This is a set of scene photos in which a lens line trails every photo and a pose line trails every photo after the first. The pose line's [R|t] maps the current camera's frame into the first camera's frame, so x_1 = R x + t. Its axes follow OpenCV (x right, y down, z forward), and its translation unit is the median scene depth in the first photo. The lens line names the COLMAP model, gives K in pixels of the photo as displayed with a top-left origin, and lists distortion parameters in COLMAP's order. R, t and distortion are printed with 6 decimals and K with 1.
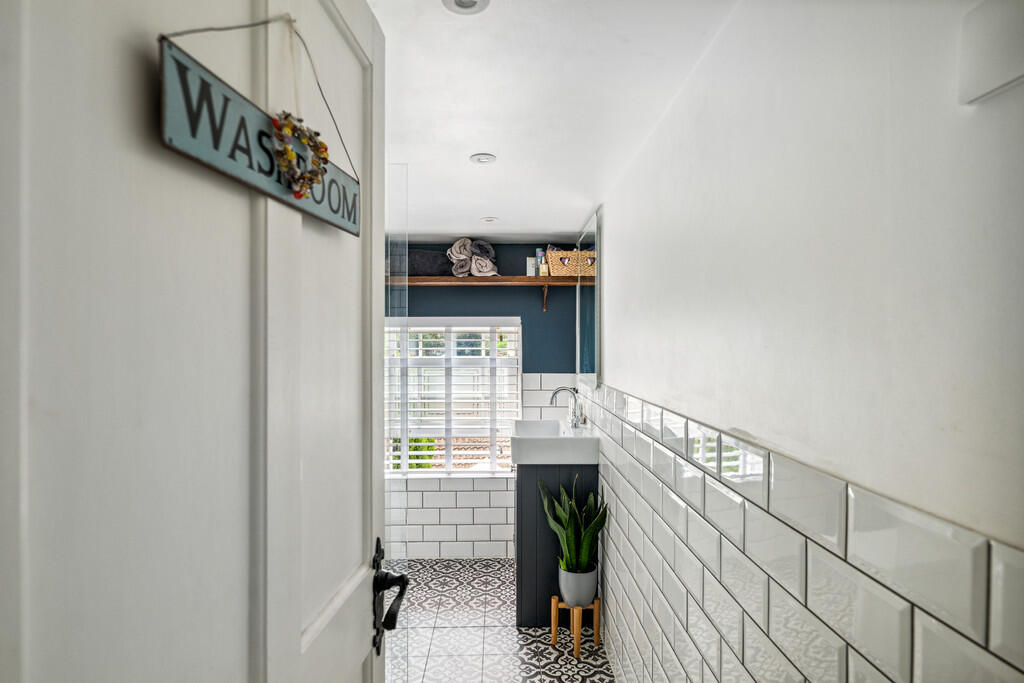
lens RADIAL K [[609.3, 0, 512.0], [0, 609.3, 341.5], [0, 0, 1]] dist [0.002172, 0.000551]
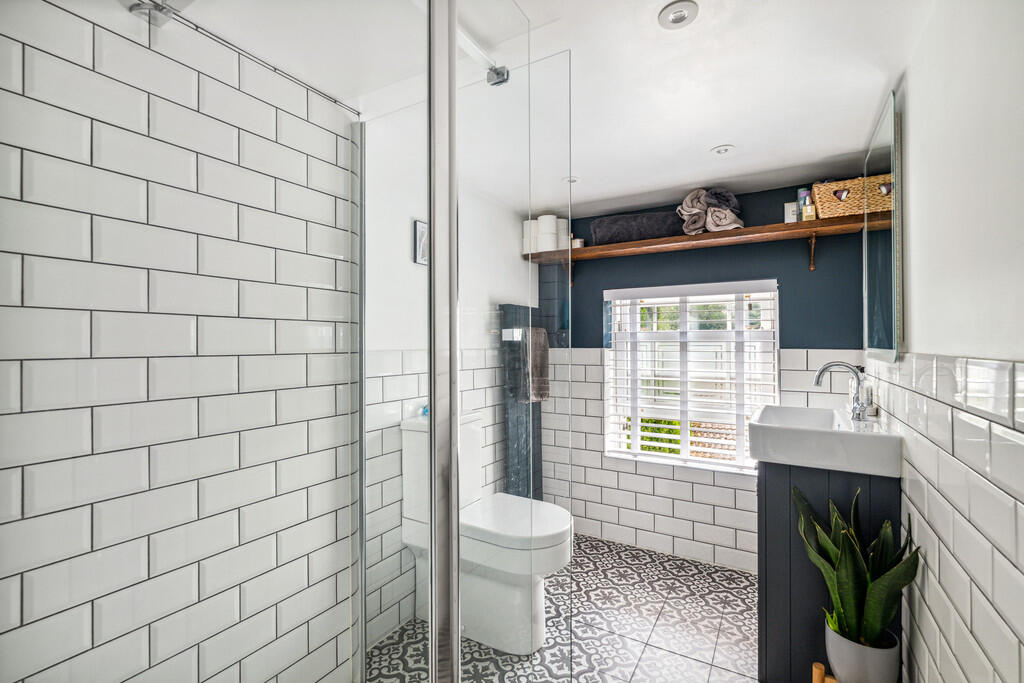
lens RADIAL K [[456.4, 0, 512.0], [0, 456.4, 341.5], [0, 0, 1]] dist [-0.002884, 0.000066]
pose [[0.837636, -0.005770, -0.546198, 0.052300], [-0.004765, 0.999829, -0.017870, 0.057923], [0.546207, 0.017571, 0.837466, 0.317382]]
